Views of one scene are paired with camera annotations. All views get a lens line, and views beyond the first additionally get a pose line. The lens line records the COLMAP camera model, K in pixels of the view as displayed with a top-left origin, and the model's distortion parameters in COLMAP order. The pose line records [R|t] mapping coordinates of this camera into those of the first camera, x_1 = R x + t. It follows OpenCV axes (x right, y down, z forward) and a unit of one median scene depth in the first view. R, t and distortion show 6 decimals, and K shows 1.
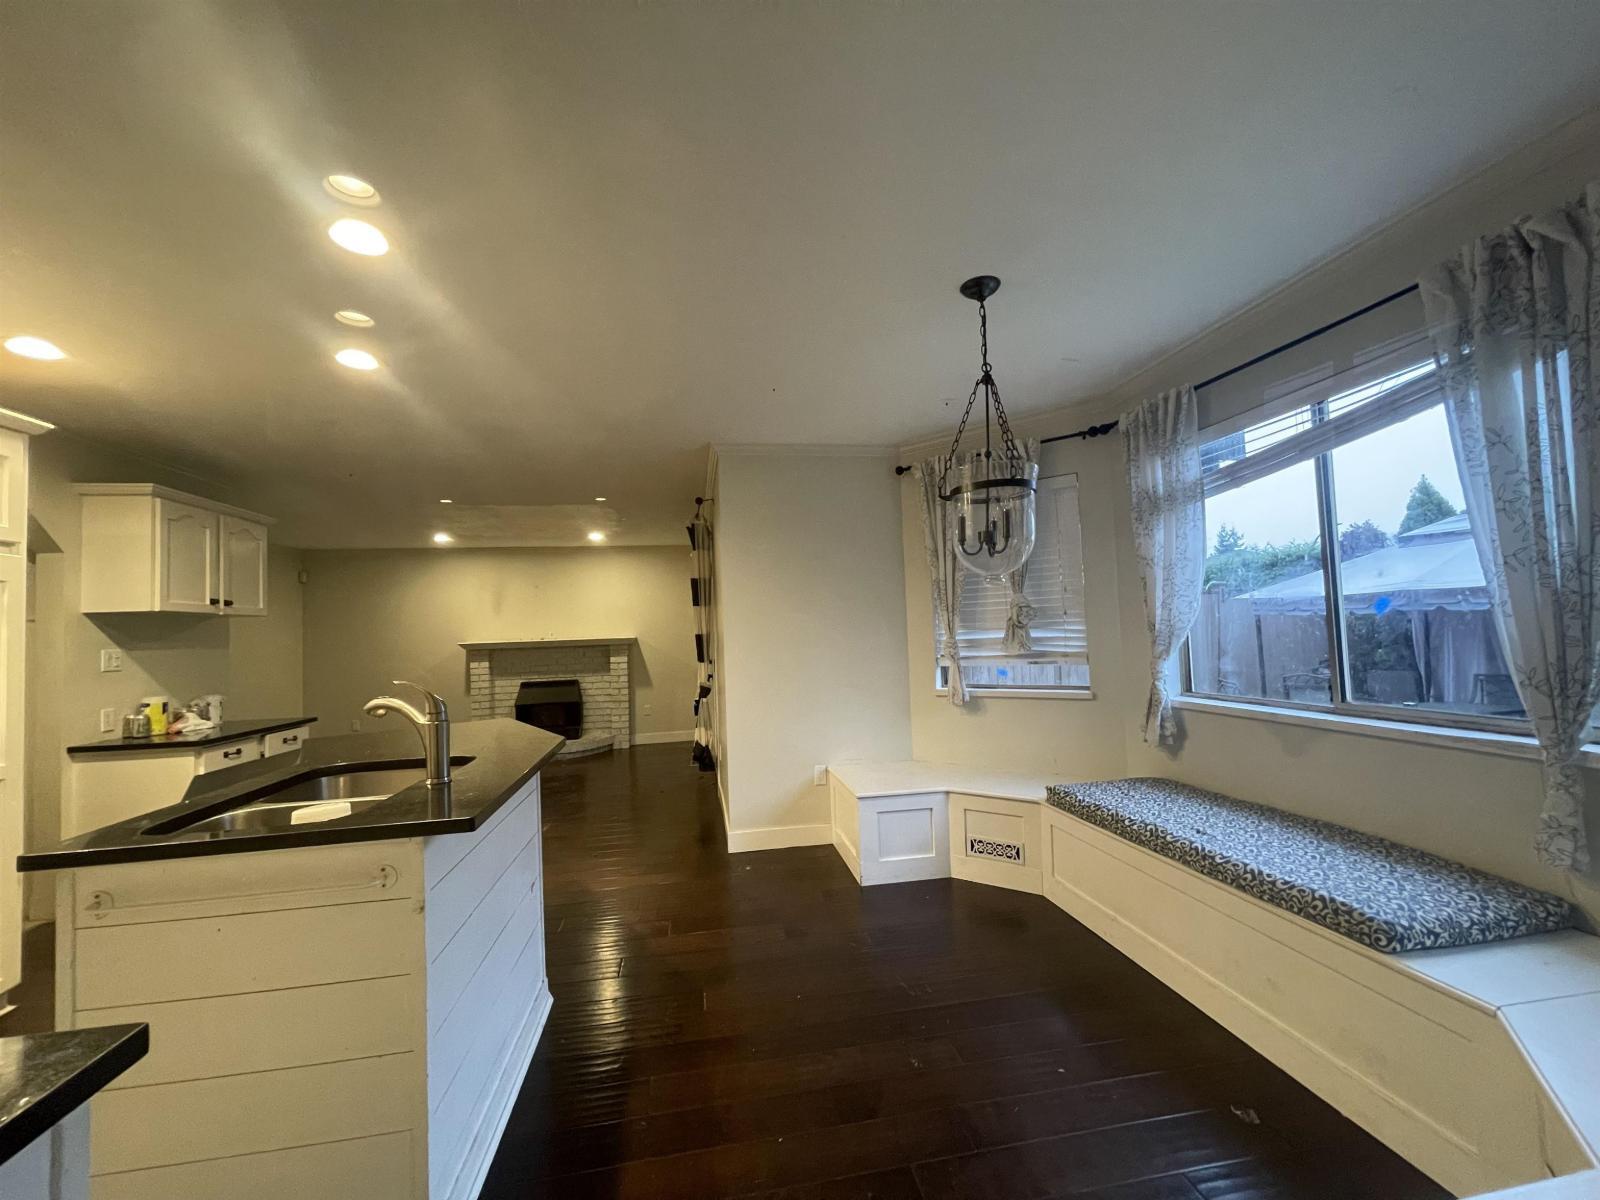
lens RADIAL K [[642.8, 0, 796.2], [0, 642.8, 610.0], [0, 0, 1]] dist [0.001034, -0.000380]
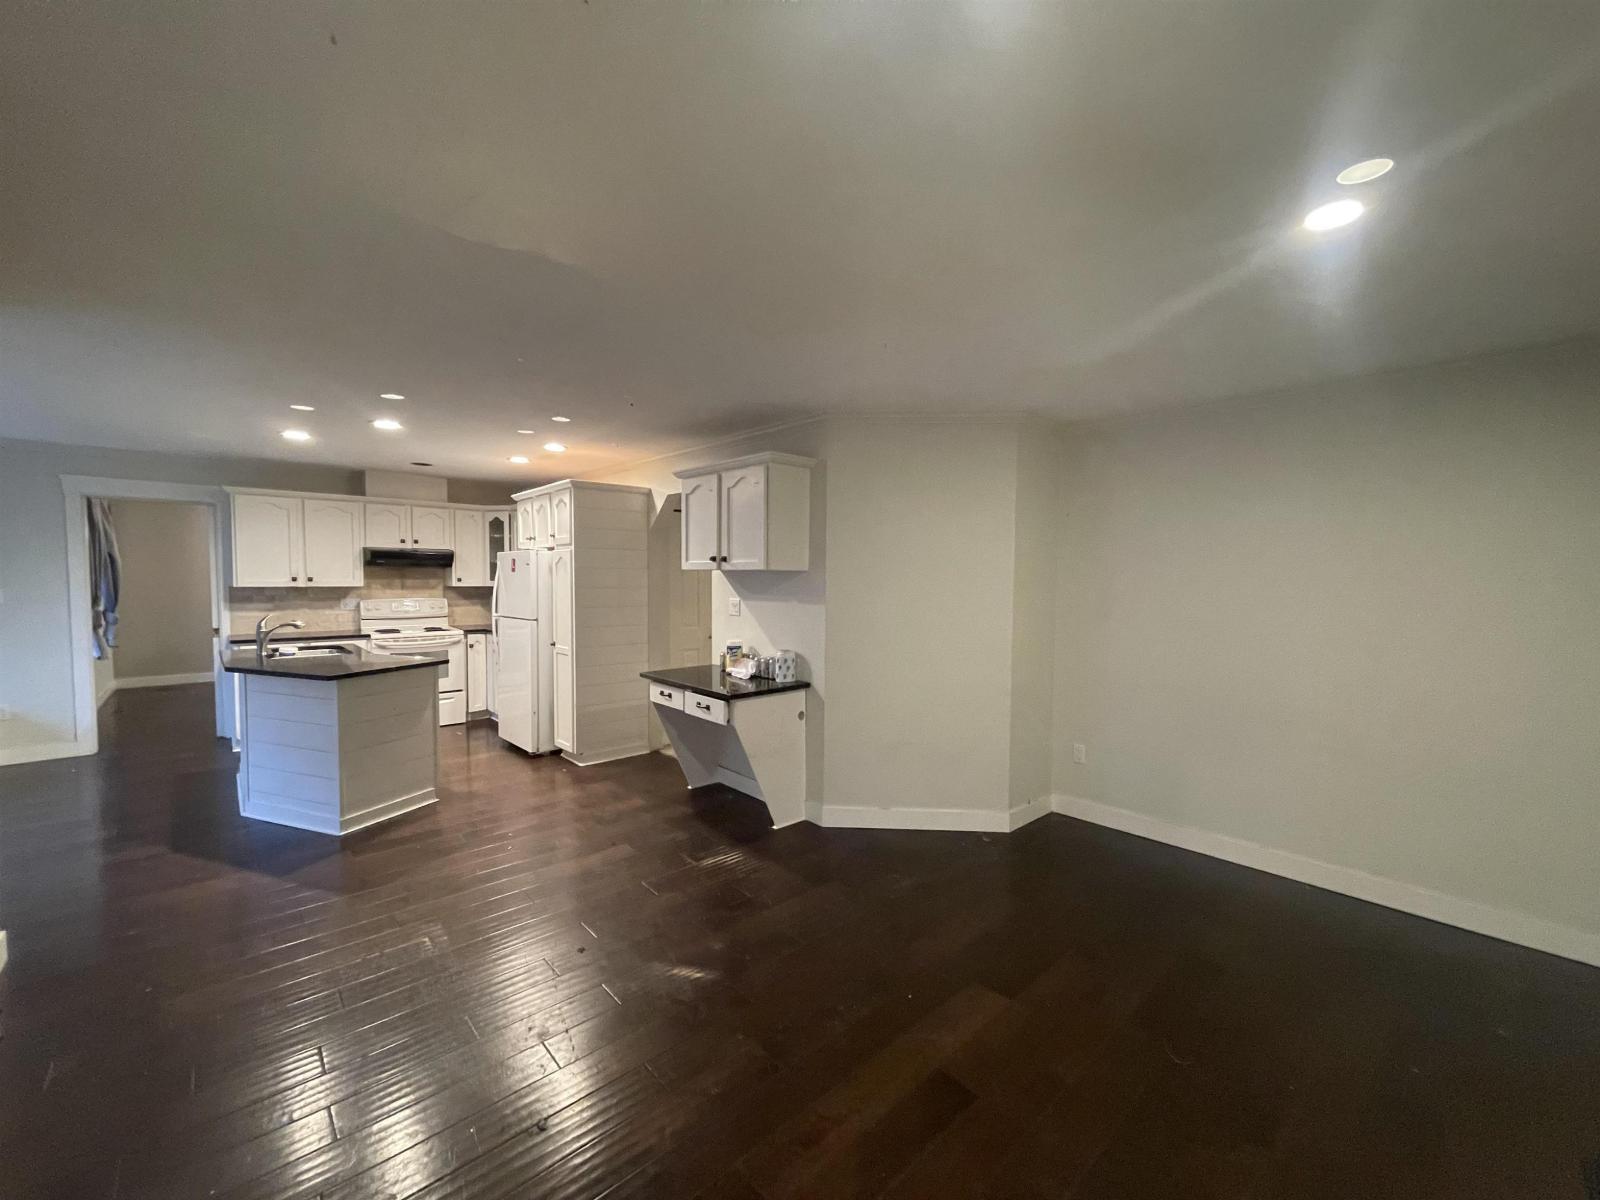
lens RADIAL K [[642.8, 0, 791.9], [0, 642.8, 605.7], [0, 0, 1]] dist [0.001034, -0.000380]
pose [[-0.837478, 0.055595, -0.543636, -0.553724], [0.043205, 0.998434, 0.035547, 0.042569], [0.544761, 0.006282, -0.838568, 2.543555]]
